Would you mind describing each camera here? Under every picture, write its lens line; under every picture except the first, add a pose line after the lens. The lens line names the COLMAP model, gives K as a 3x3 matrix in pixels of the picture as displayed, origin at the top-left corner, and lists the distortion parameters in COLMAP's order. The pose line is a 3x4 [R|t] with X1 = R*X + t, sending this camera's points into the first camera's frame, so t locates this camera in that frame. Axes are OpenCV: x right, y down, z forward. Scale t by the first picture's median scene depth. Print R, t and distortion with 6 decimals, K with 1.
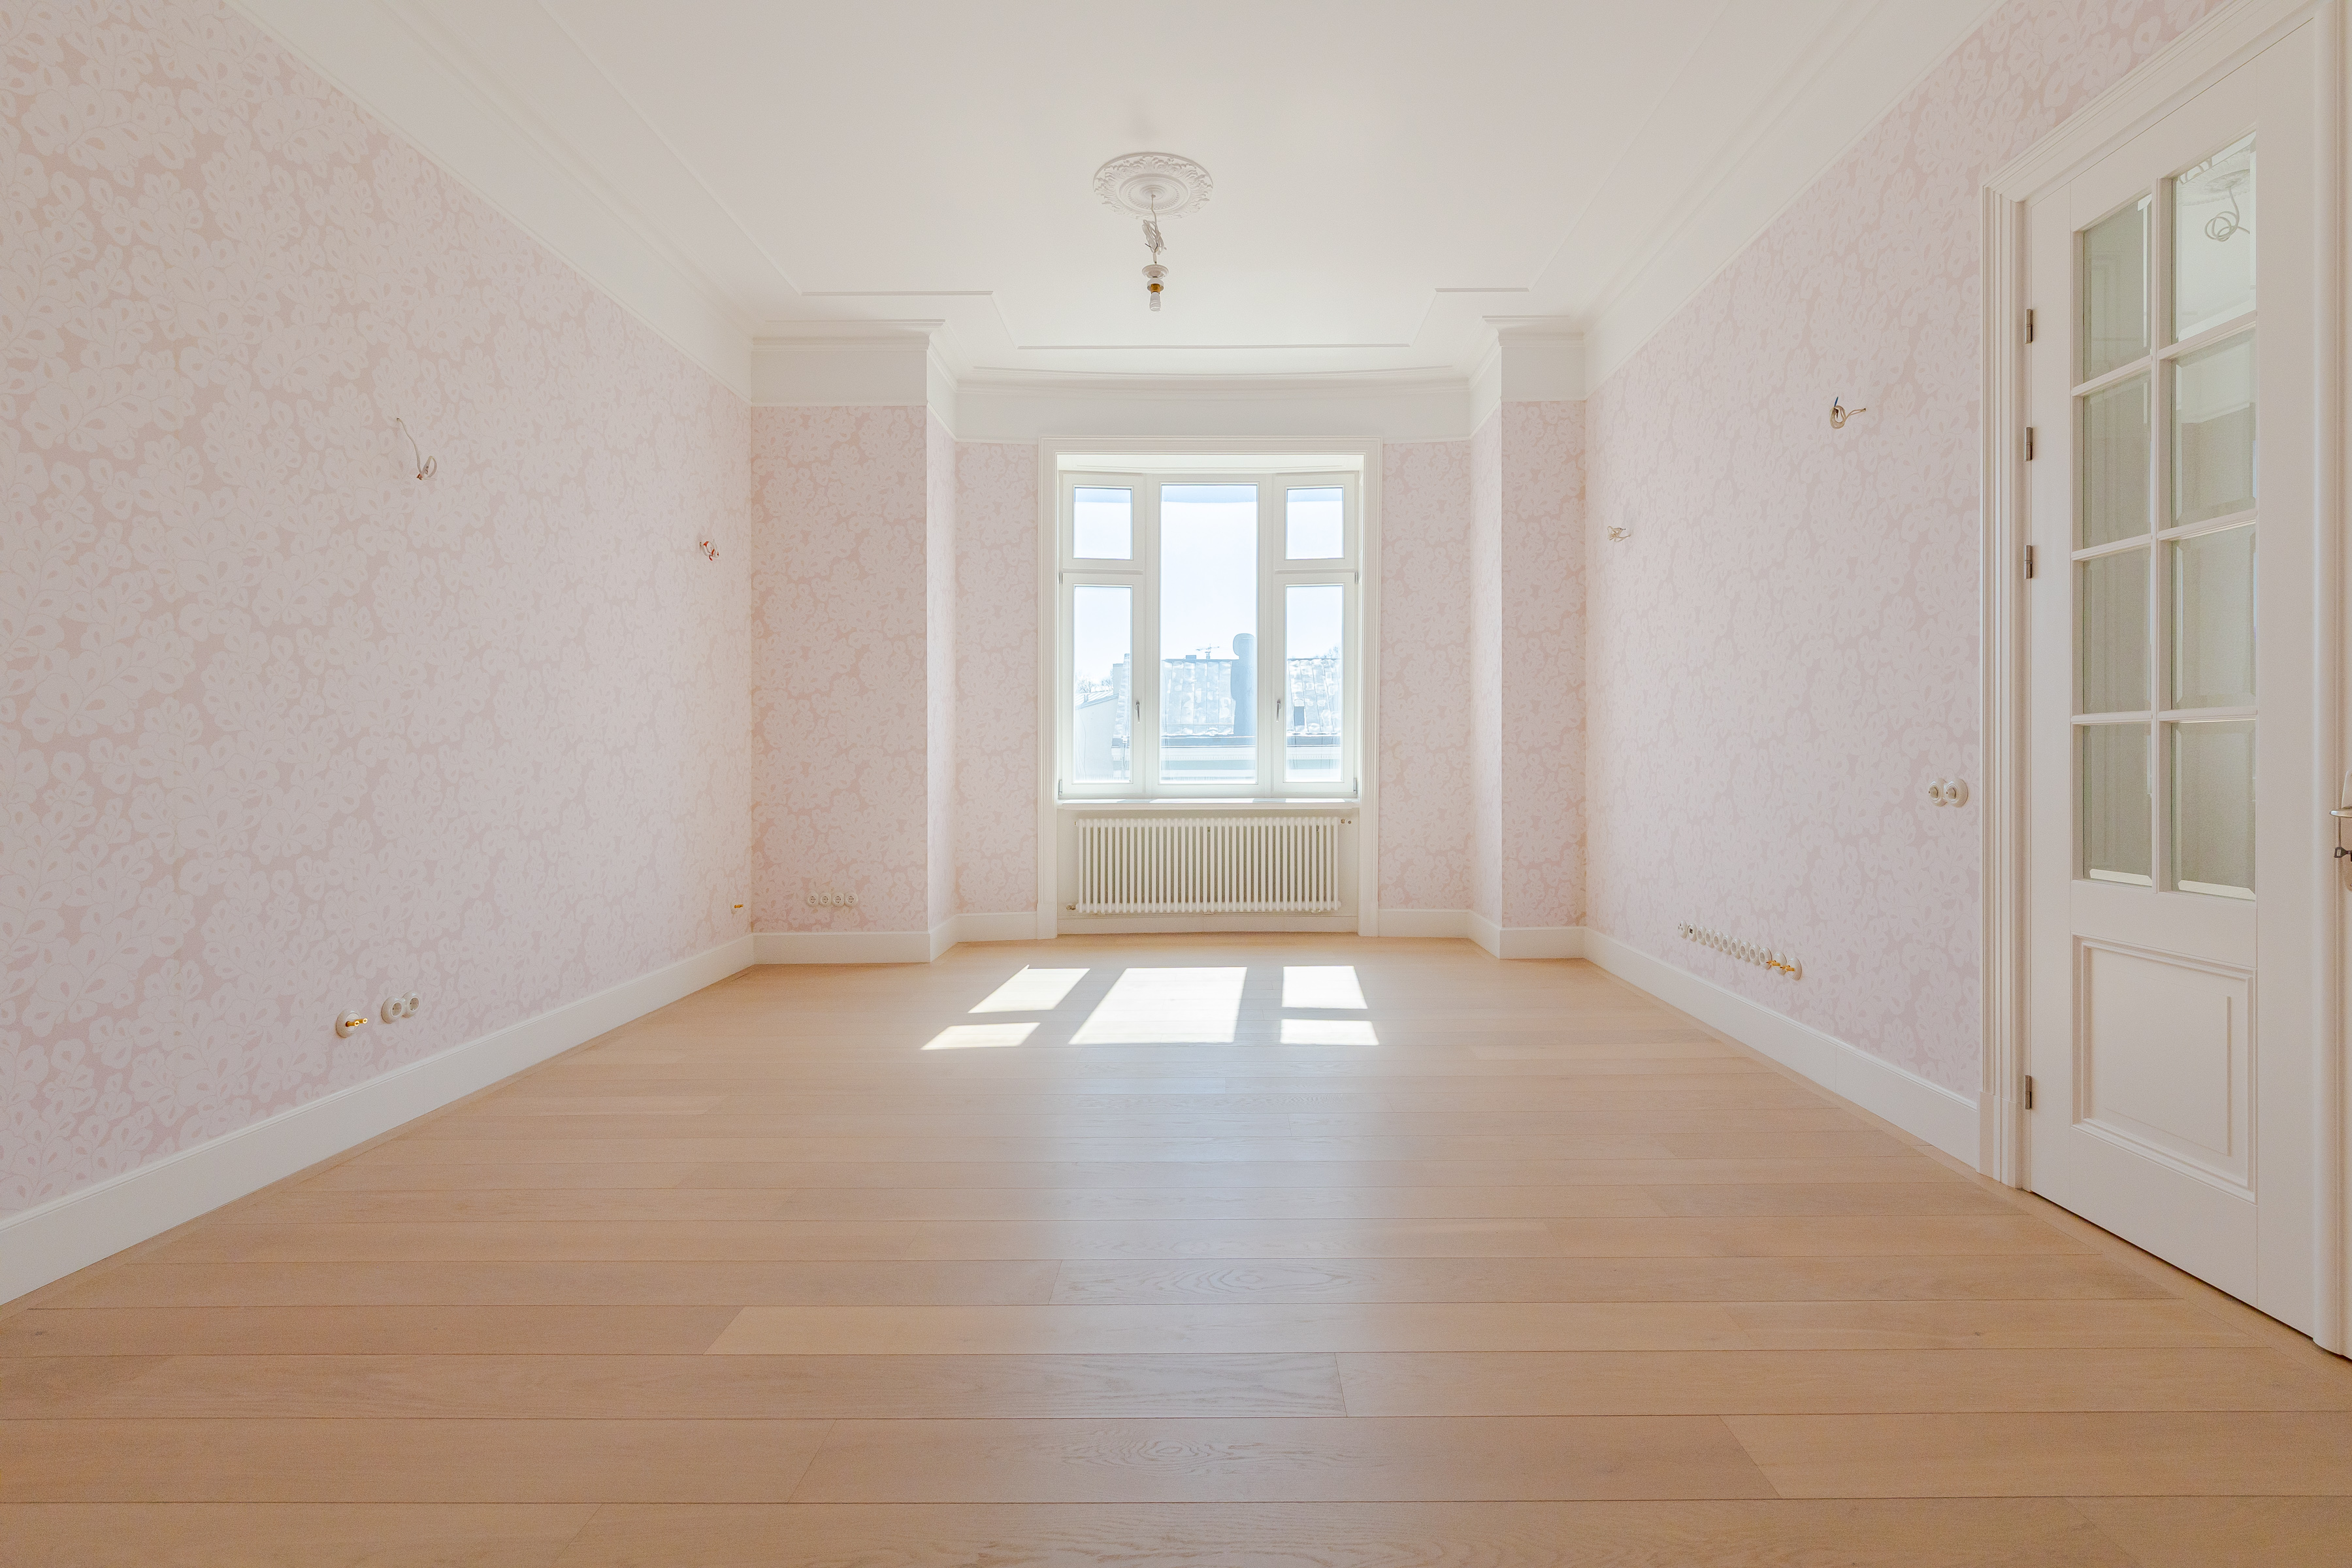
lens RADIAL K [[1033.1, 0, 1193.6], [0, 1033.1, 755.3], [0, 0, 1]] dist [0.001225, -0.000147]
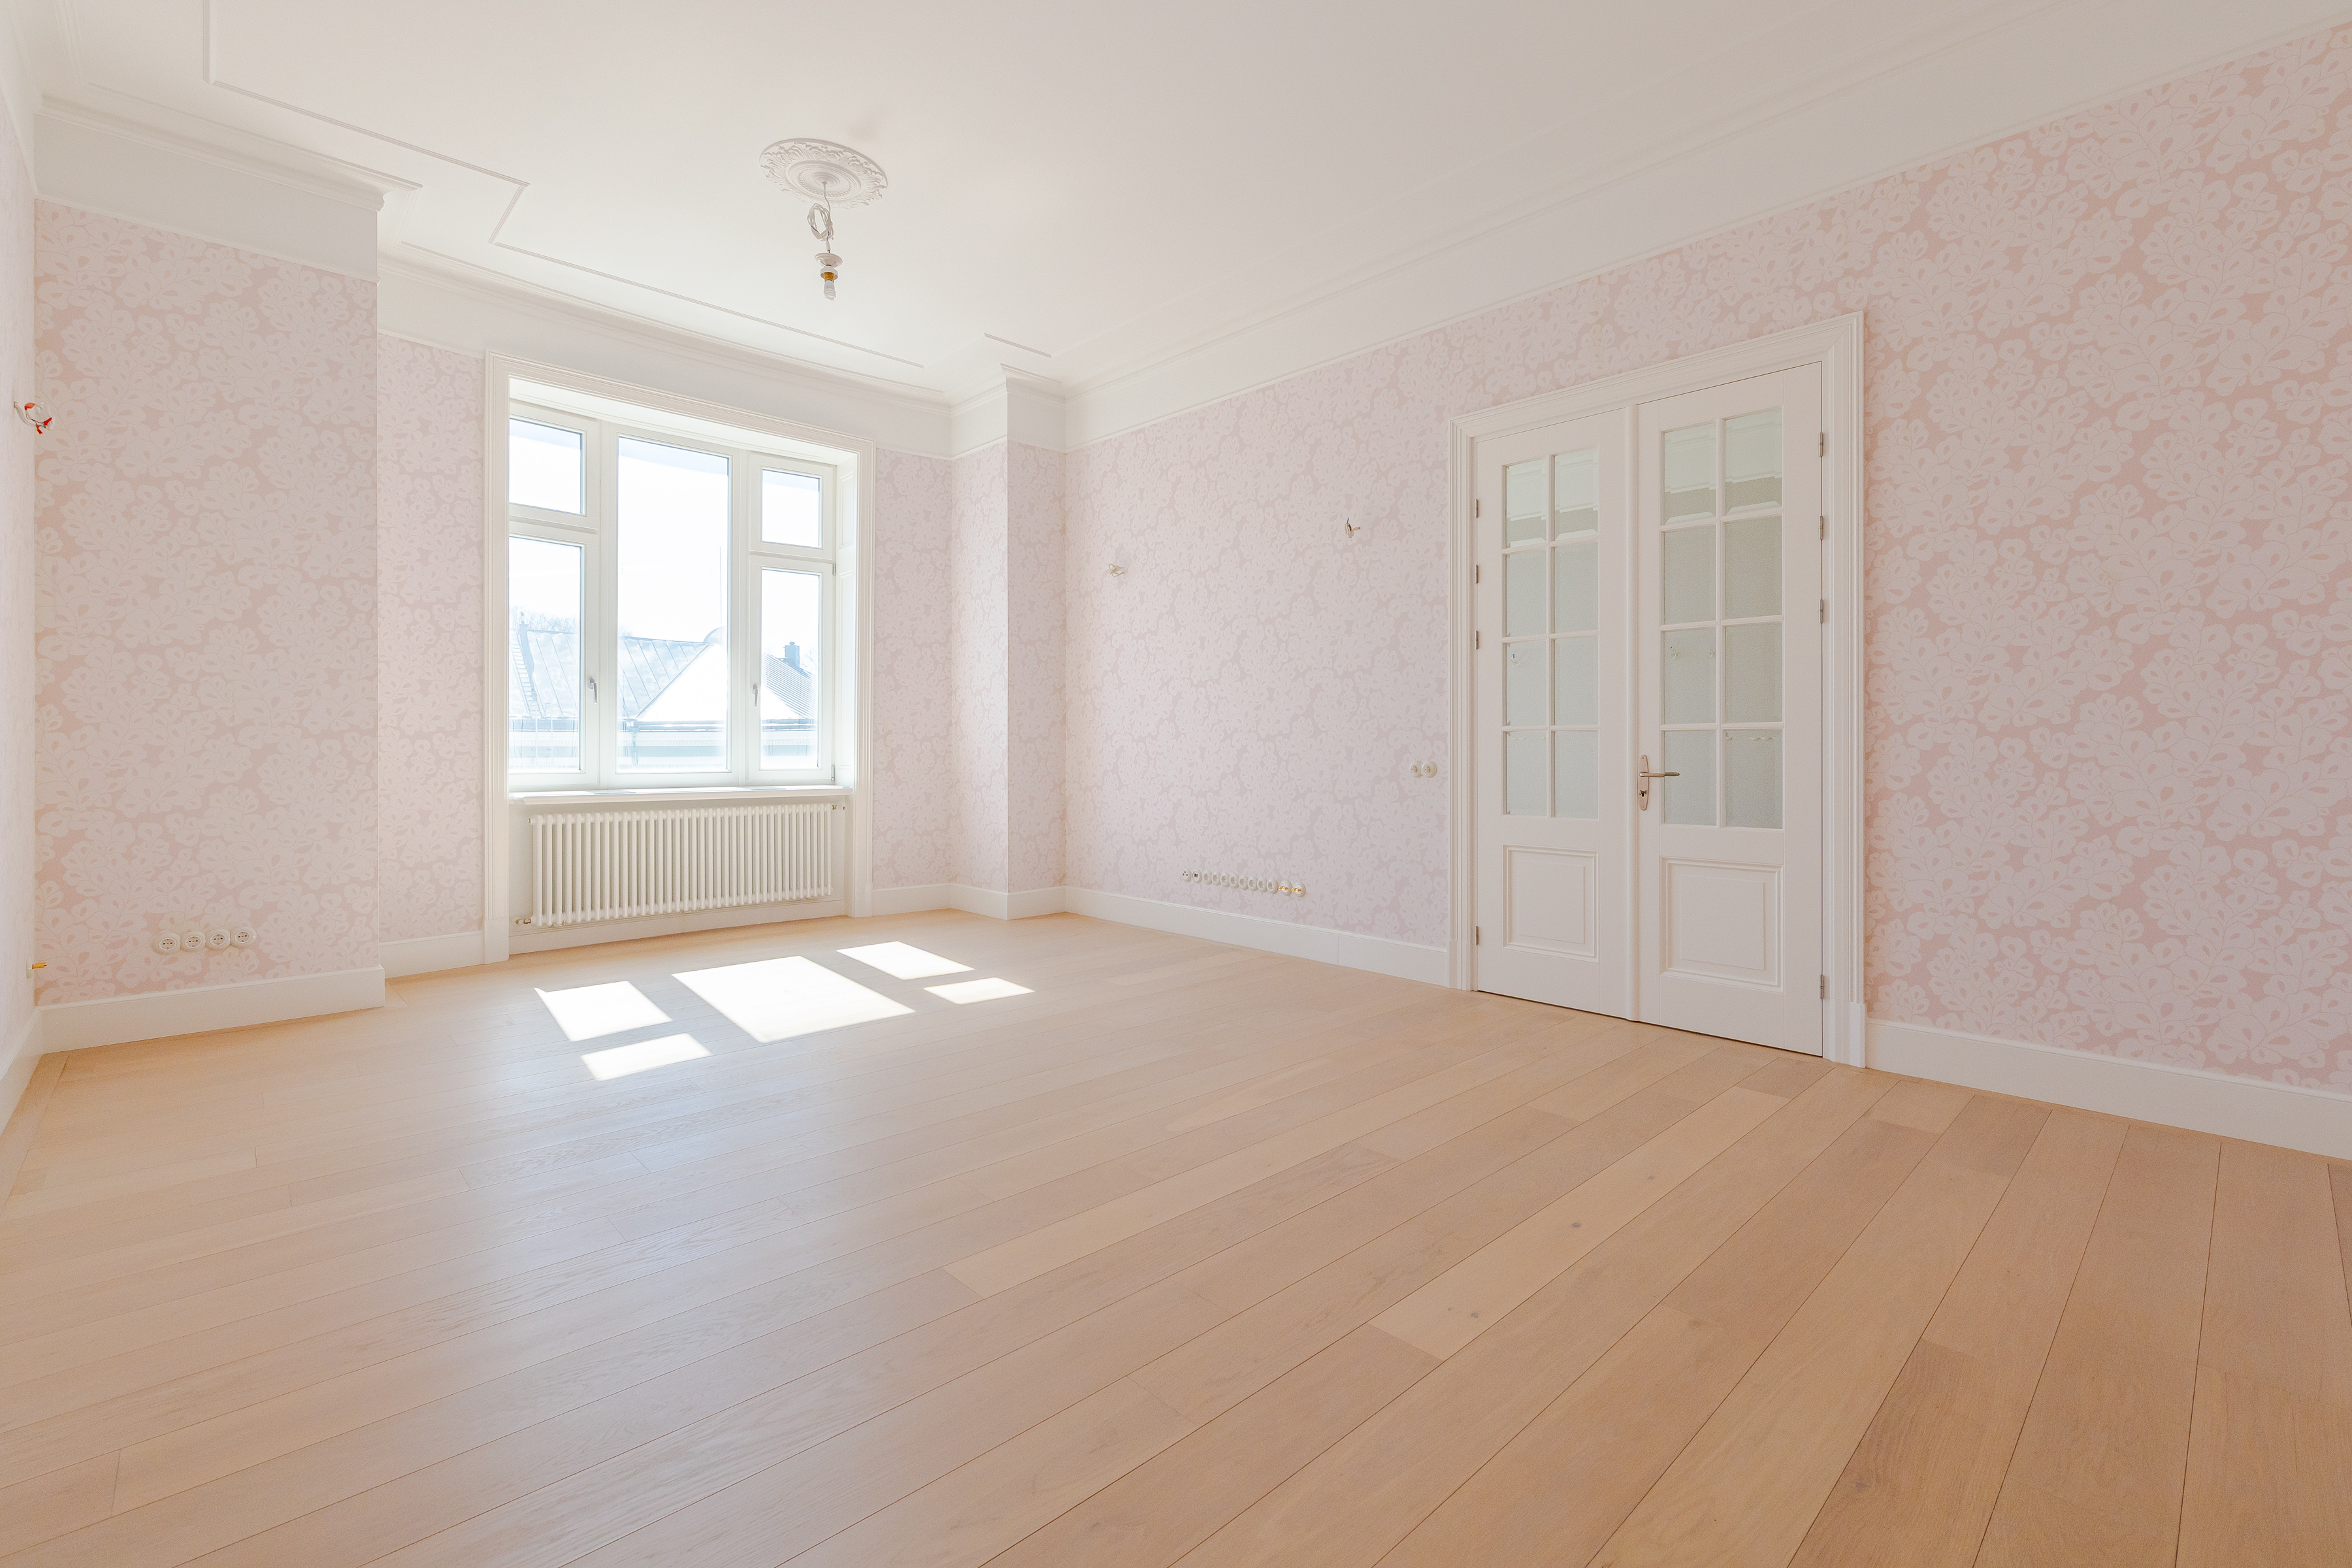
lens RADIAL K [[1022.8, 0, 1192.8], [0, 1022.8, 744.5], [0, 0, 1]] dist [0.000092, -0.000454]
pose [[0.718280, 0.009046, 0.695695, -0.349913], [-0.009012, 0.999953, -0.003698, 0.002345], [-0.695696, -0.003613, 0.718328, 0.029535]]
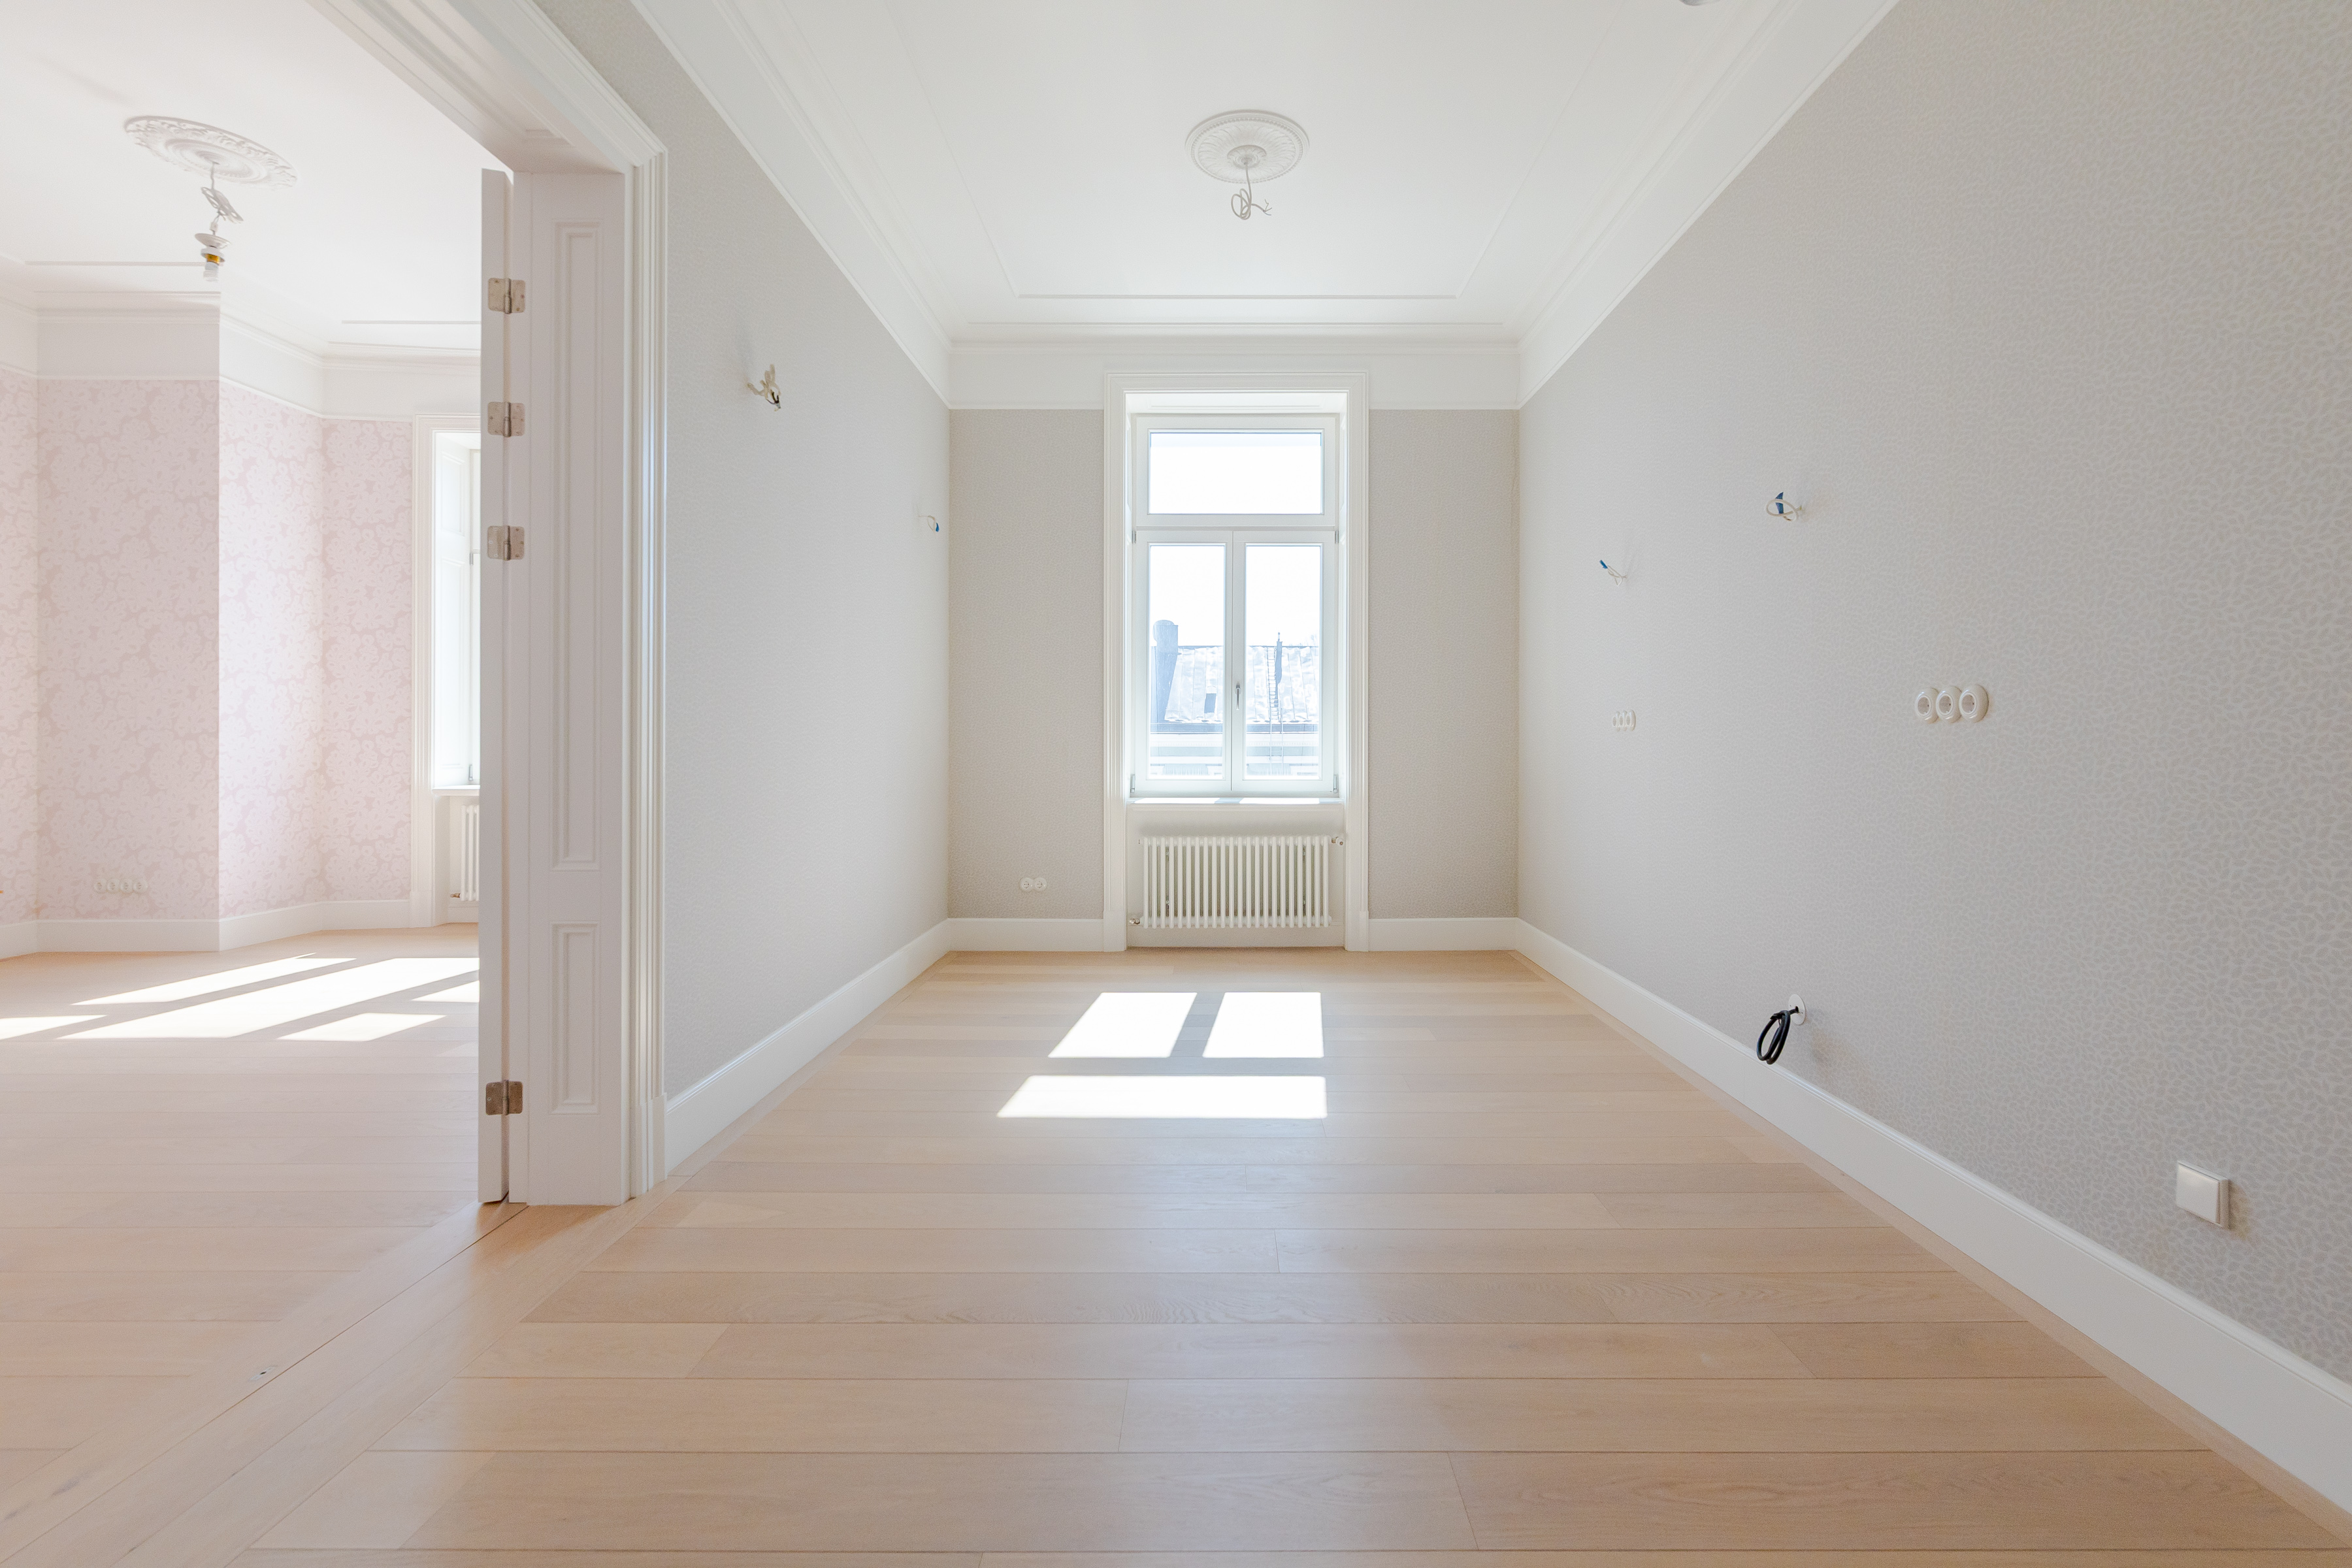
lens RADIAL K [[1236.2, 0, 1236.6], [0, 1236.2, 731.1], [0, 0, 1]] dist [0.000030, 0.049914]
pose [[0.993727, 0.008124, -0.111541, 0.830234], [-0.009336, 0.999903, -0.010352, -0.003822], [0.111446, 0.011328, 0.993706, -0.077457]]
